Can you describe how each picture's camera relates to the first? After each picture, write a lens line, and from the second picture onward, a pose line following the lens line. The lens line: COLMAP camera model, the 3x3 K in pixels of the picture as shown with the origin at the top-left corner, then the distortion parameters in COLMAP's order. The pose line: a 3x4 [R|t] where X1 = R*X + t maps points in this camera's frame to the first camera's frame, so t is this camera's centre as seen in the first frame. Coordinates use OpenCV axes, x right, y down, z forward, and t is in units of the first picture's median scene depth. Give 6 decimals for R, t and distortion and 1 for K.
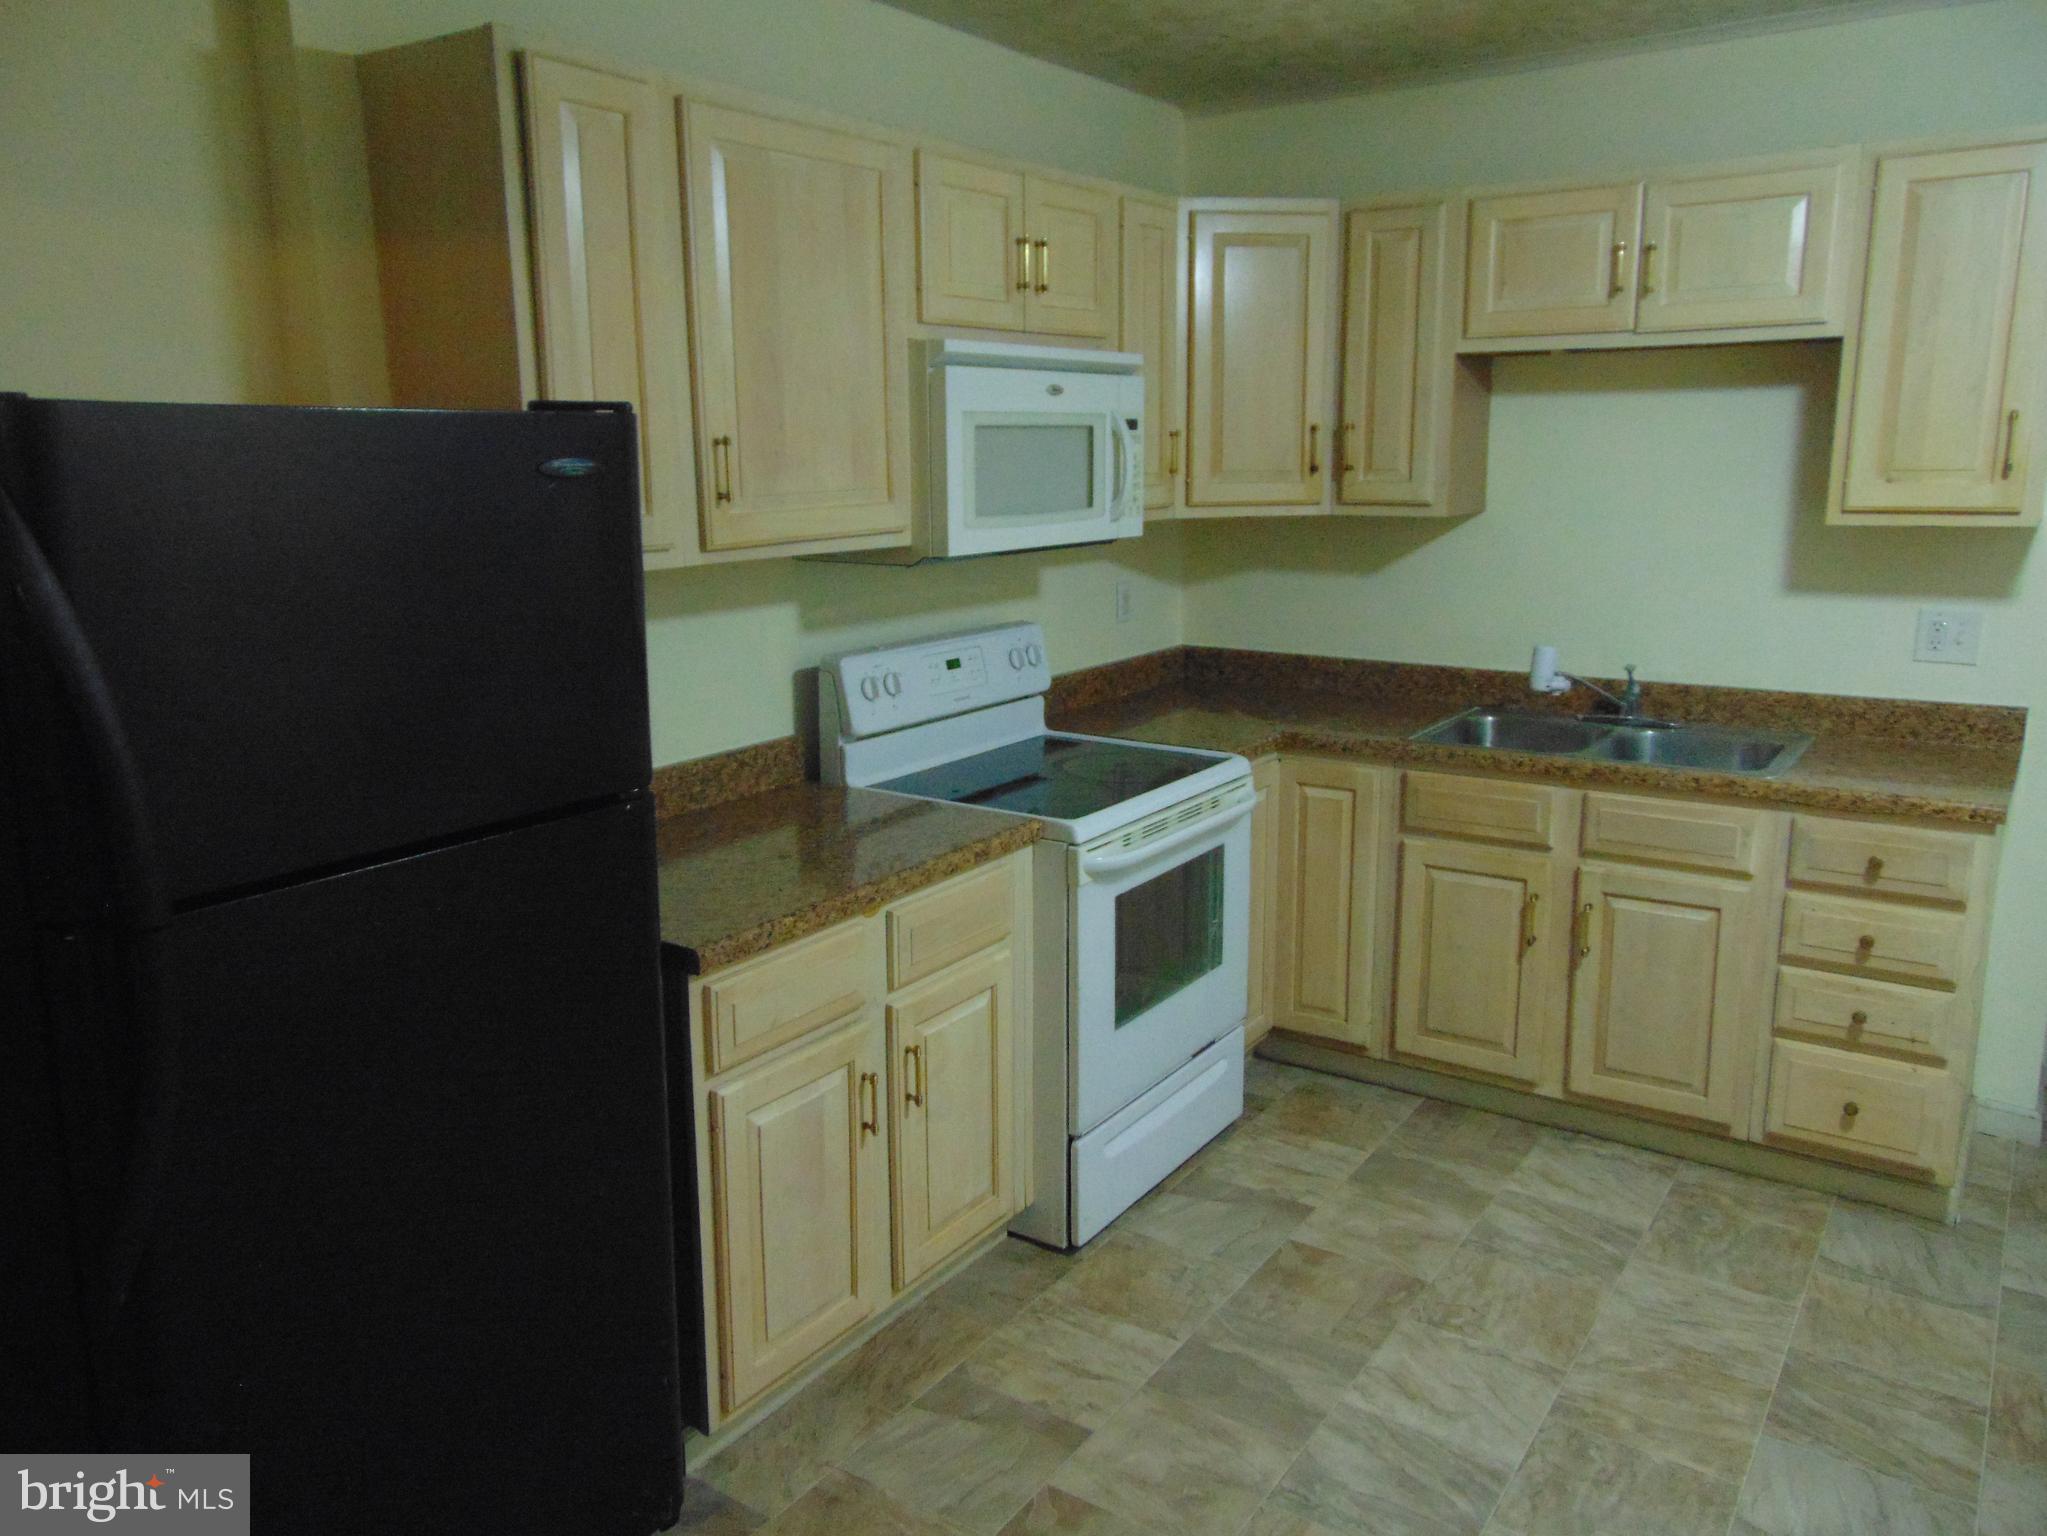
lens RADIAL K [[1533.7, 0, 1050.3], [0, 1533.7, 769.7], [0, 0, 1]] dist [-0.012809, 0.045466]
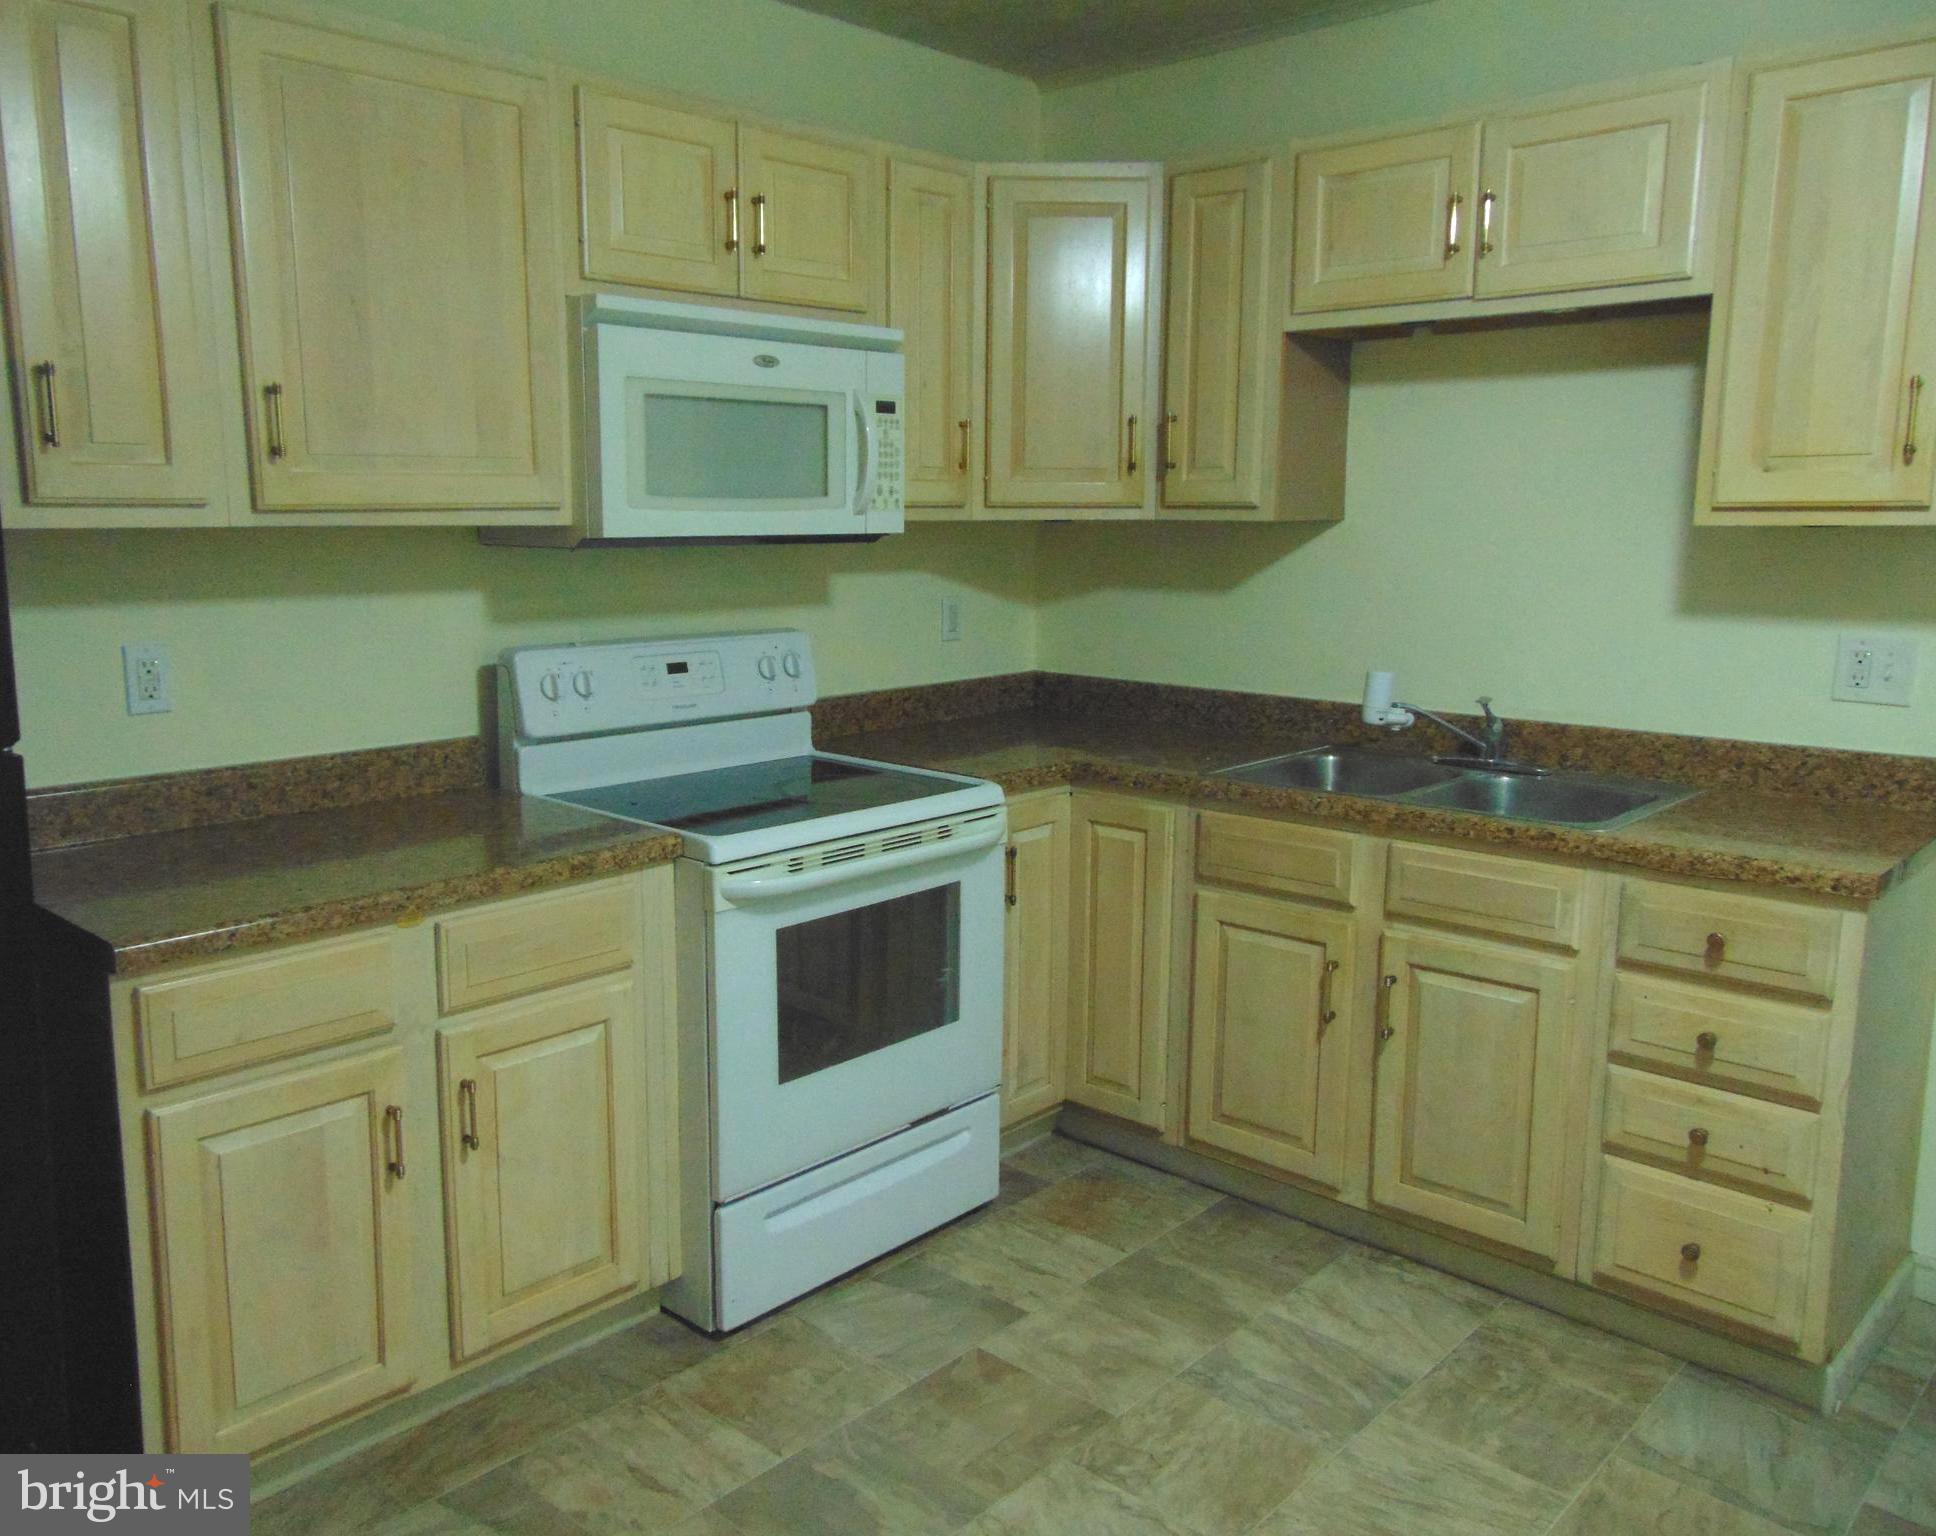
lens RADIAL K [[1553.2, 0, 941.0], [0, 1553.2, 769.3], [0, 0, 1]] dist [0.009696, 0.026548]
pose [[0.986644, 0.039225, -0.158099, 0.254207], [-0.045812, 0.998218, -0.038235, 0.020149], [0.156317, 0.044967, 0.986683, 0.129069]]
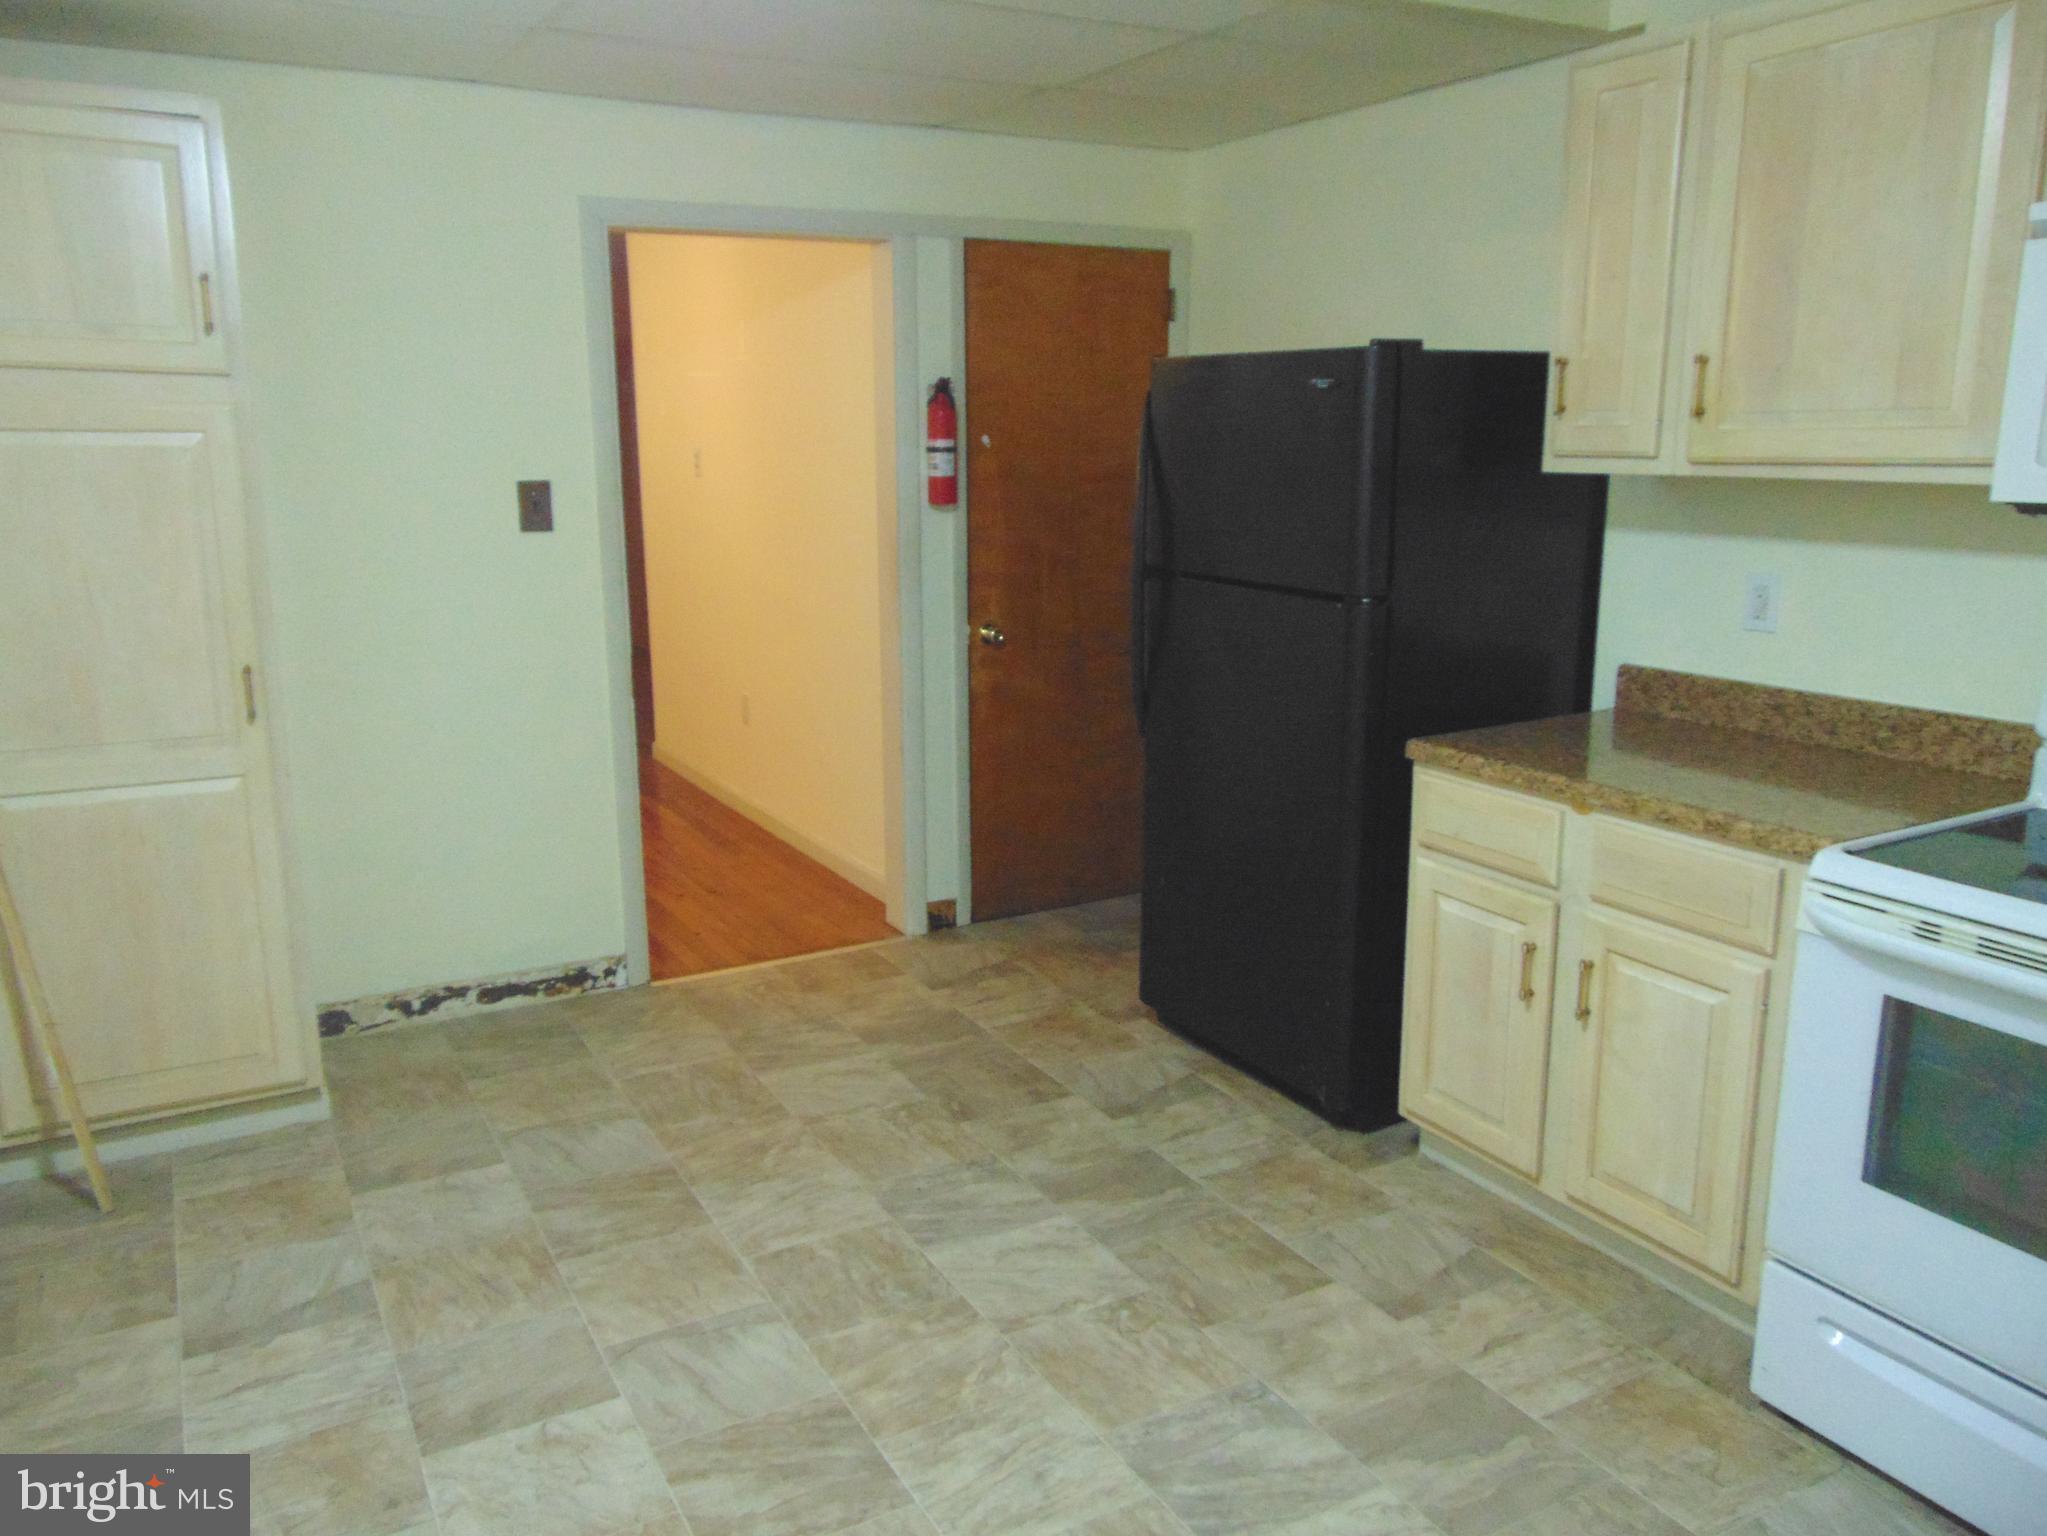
lens RADIAL K [[1533.7, 0, 1041.3], [0, 1533.7, 772.2], [0, 0, 1]] dist [-0.012809, 0.045466]
pose [[-0.439811, 0.203532, -0.874723, 0.757711], [-0.187331, 0.931767, 0.310995, -0.148834], [0.878335, 0.300642, -0.371673, 0.836611]]
